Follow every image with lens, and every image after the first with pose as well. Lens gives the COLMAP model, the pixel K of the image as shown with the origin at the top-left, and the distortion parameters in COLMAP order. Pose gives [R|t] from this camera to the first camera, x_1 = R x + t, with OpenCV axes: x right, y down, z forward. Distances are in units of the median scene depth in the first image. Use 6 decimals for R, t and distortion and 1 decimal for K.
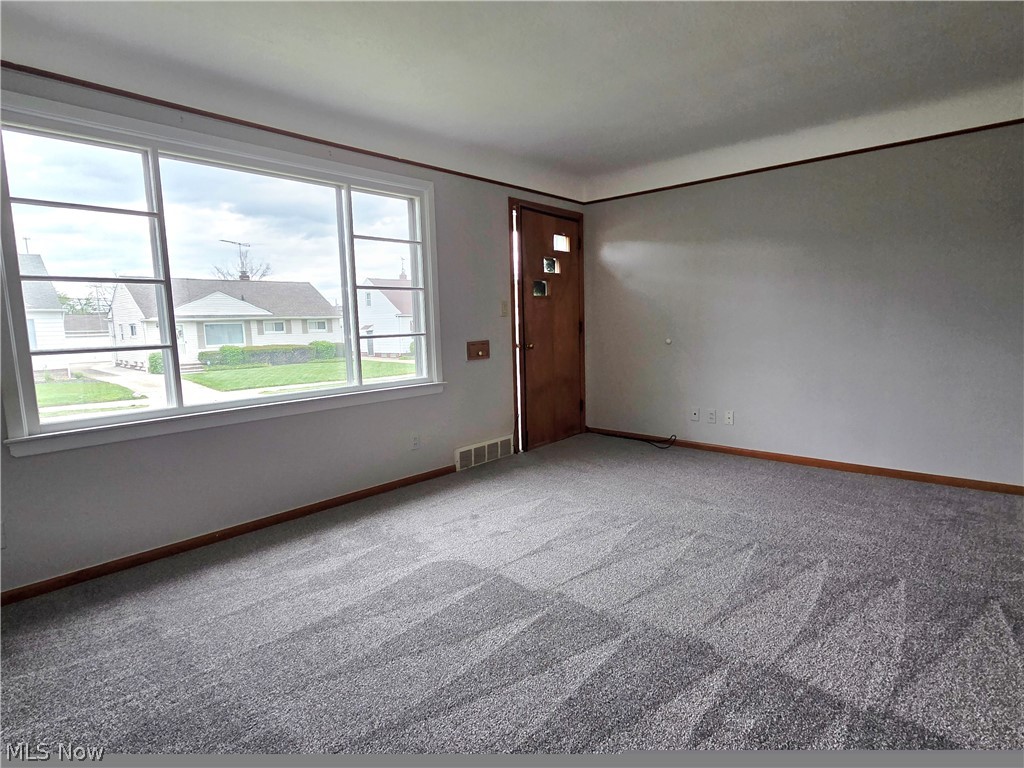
lens RADIAL K [[561.5, 0, 512.0], [0, 561.5, 384.0], [0, 0, 1]] dist [-0.001047, -0.000763]
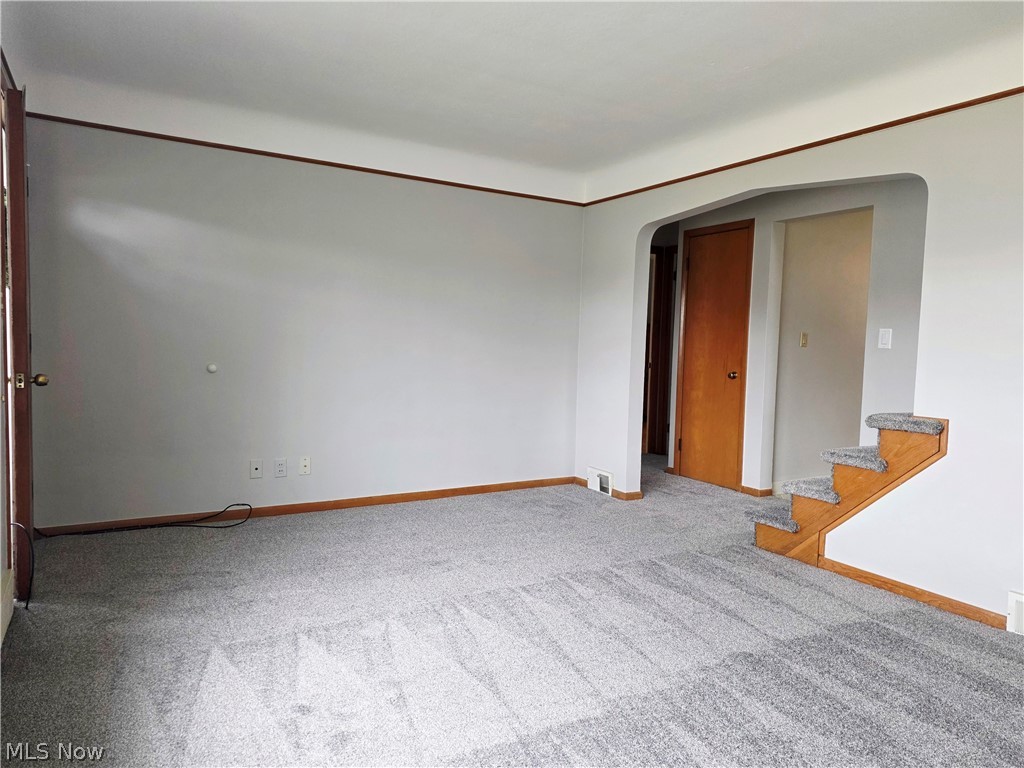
lens RADIAL K [[693.9, 0, 515.3], [0, 693.9, 372.2], [0, 0, 1]] dist [0.036032, -0.007929]
pose [[0.284369, -0.015598, 0.958588, -0.764265], [0.072831, 0.997330, -0.005377, -0.070792], [-0.955945, 0.071344, 0.284745, 0.726174]]
